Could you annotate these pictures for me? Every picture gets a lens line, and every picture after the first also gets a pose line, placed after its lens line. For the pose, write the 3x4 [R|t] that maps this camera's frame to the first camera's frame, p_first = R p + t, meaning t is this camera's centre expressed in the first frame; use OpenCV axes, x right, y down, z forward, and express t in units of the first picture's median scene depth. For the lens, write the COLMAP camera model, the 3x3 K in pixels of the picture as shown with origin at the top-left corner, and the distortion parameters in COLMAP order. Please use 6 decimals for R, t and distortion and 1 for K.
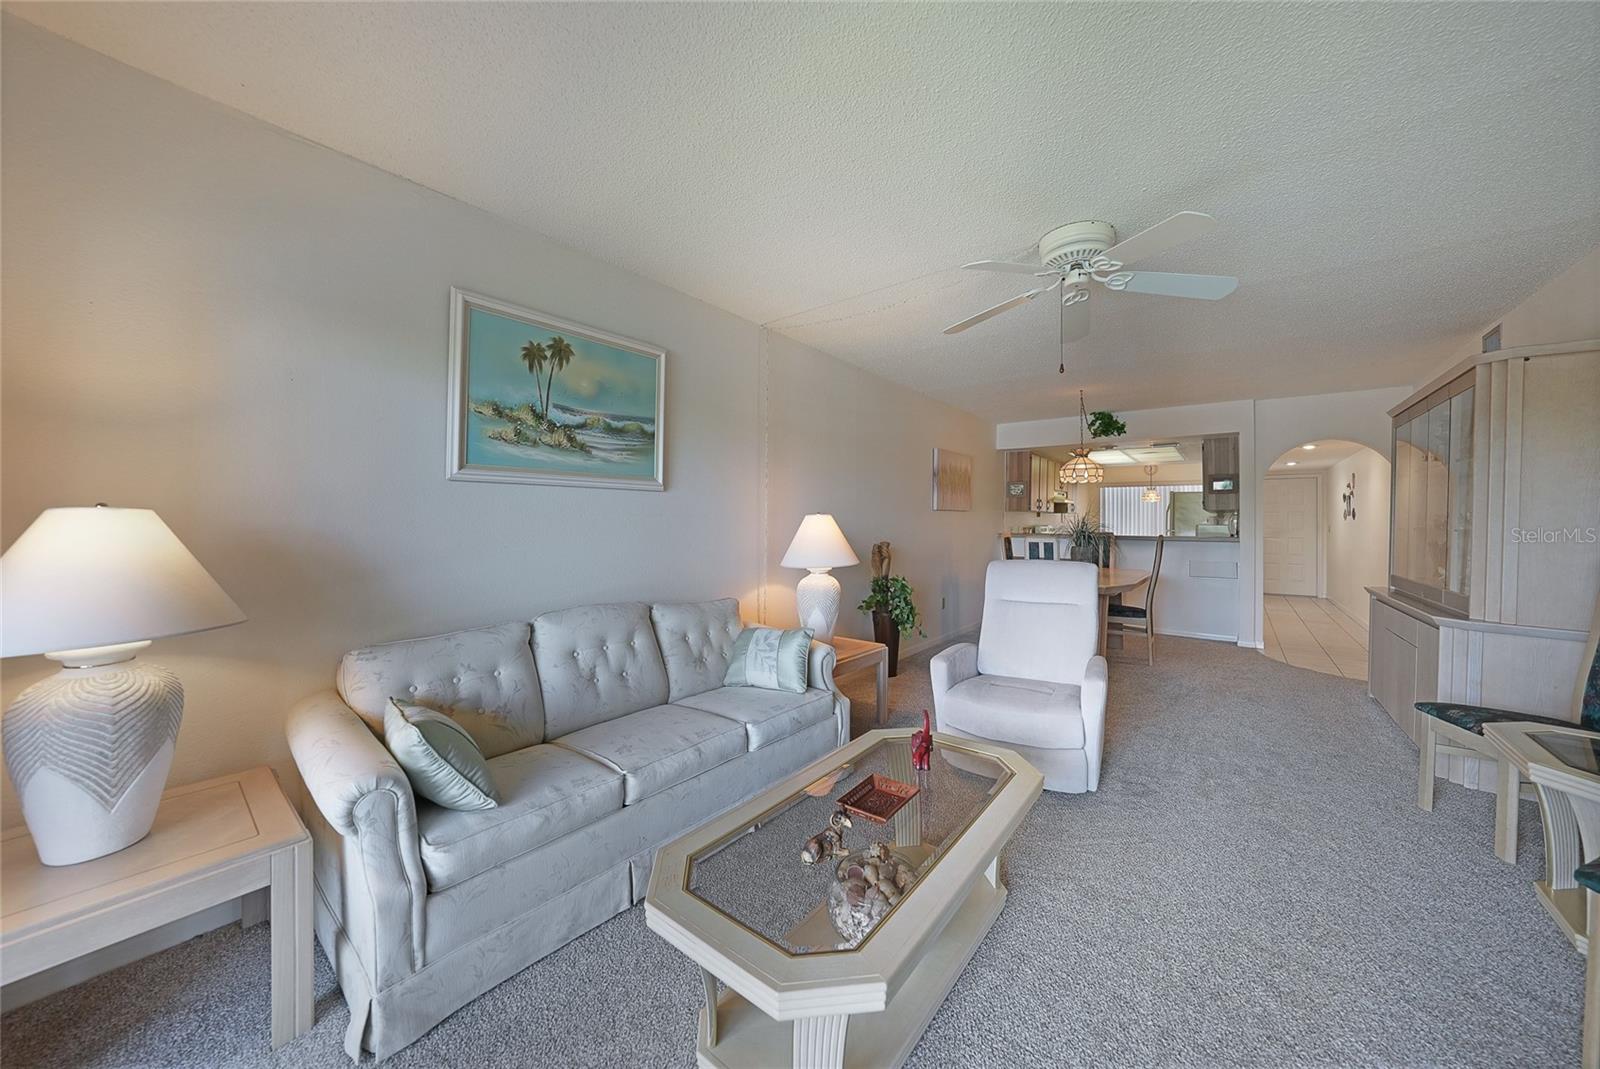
lens RADIAL K [[564.2, 0, 800.0], [0, 564.2, 534.5], [0, 0, 1]] dist [-0.000192, -0.000001]
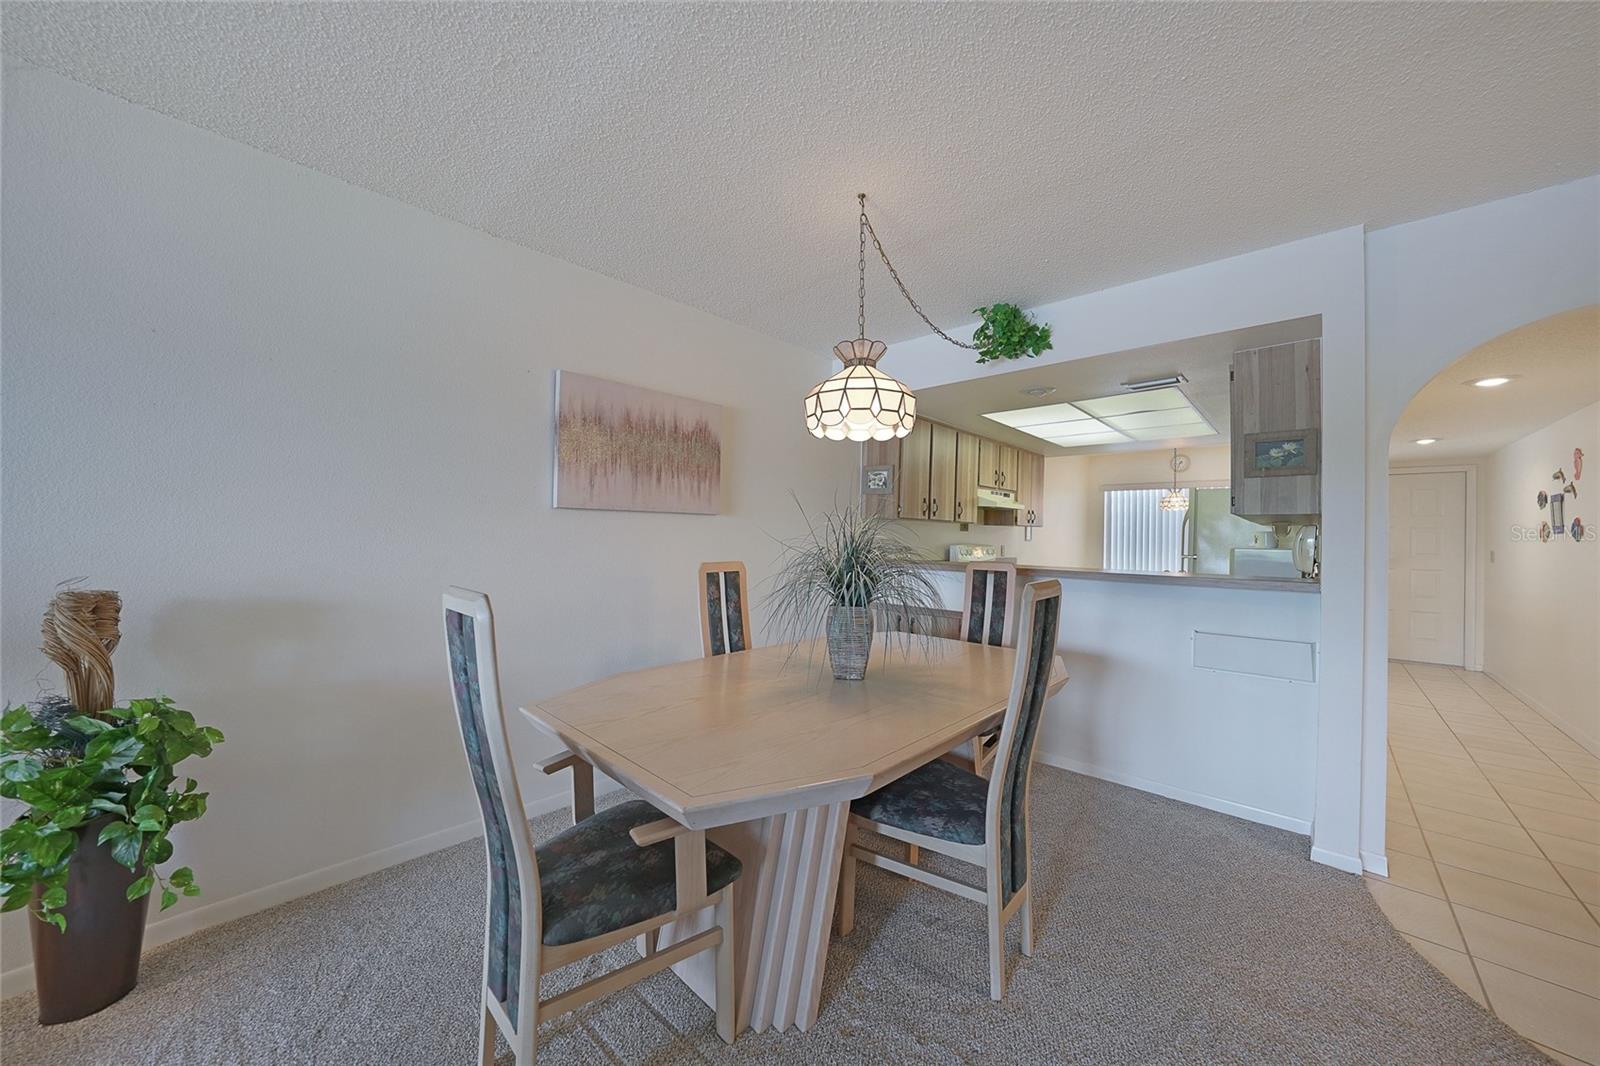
lens RADIAL K [[548.2, 0, 792.7], [0, 548.2, 548.4], [0, 0, 1]] dist [0.001008, 0.000120]
pose [[0.993864, 0.011707, -0.109984, 0.379619], [-0.012196, 0.999919, -0.003770, -0.010740], [0.109931, 0.005089, 0.993926, 0.483124]]
